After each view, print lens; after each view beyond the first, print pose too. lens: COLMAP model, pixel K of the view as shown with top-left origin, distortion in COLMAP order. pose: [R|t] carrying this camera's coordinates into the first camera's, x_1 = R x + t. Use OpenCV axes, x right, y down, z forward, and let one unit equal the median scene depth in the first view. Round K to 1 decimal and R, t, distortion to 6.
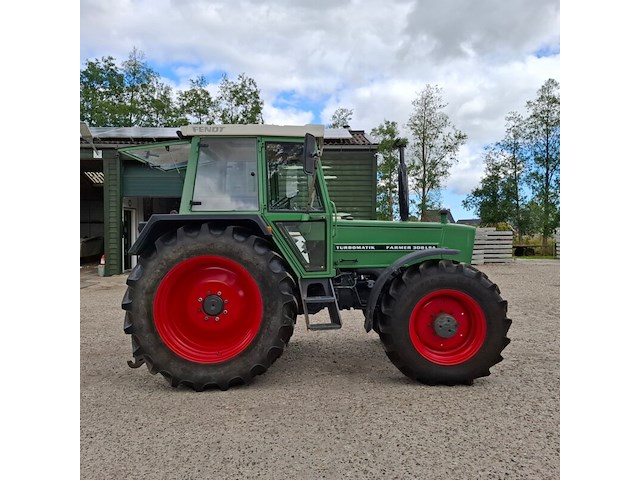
lens RADIAL K [[445.4, 0, 318.6], [0, 445.4, 235.9], [0, 0, 1]] dist [0.107486, -0.144248]
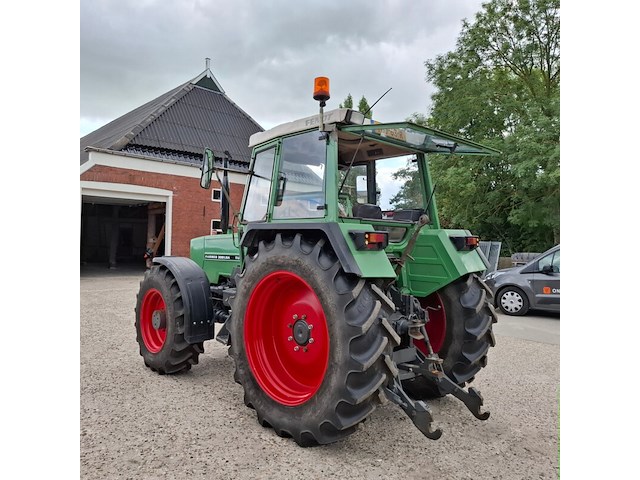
lens RADIAL K [[445.4, 0, 318.6], [0, 445.4, 235.9], [0, 0, 1]] dist [0.107486, -0.144248]
pose [[-0.682207, 0.005926, 0.731135, -0.855809], [-0.011097, 0.999768, -0.018459, -0.009533], [-0.731075, -0.020706, -0.681983, 1.891878]]
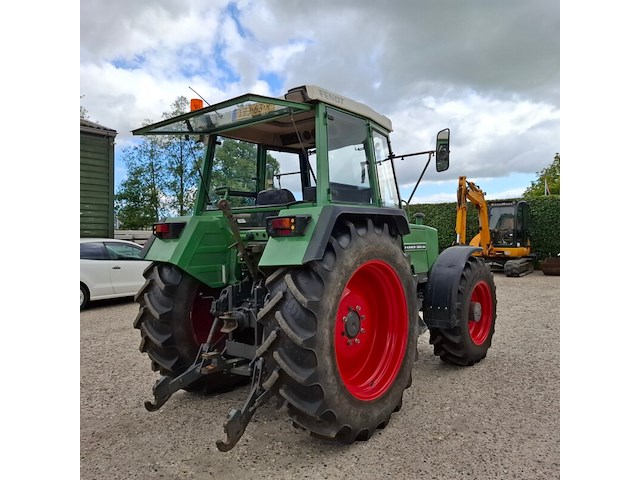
lens RADIAL K [[445.4, 0, 318.6], [0, 445.4, 235.9], [0, 0, 1]] dist [0.107486, -0.144248]
pose [[0.644042, -0.002400, 0.764986, -0.864702], [0.013422, 0.999877, -0.008163, 0.006532], [-0.764872, 0.015525, 0.643995, 0.543810]]
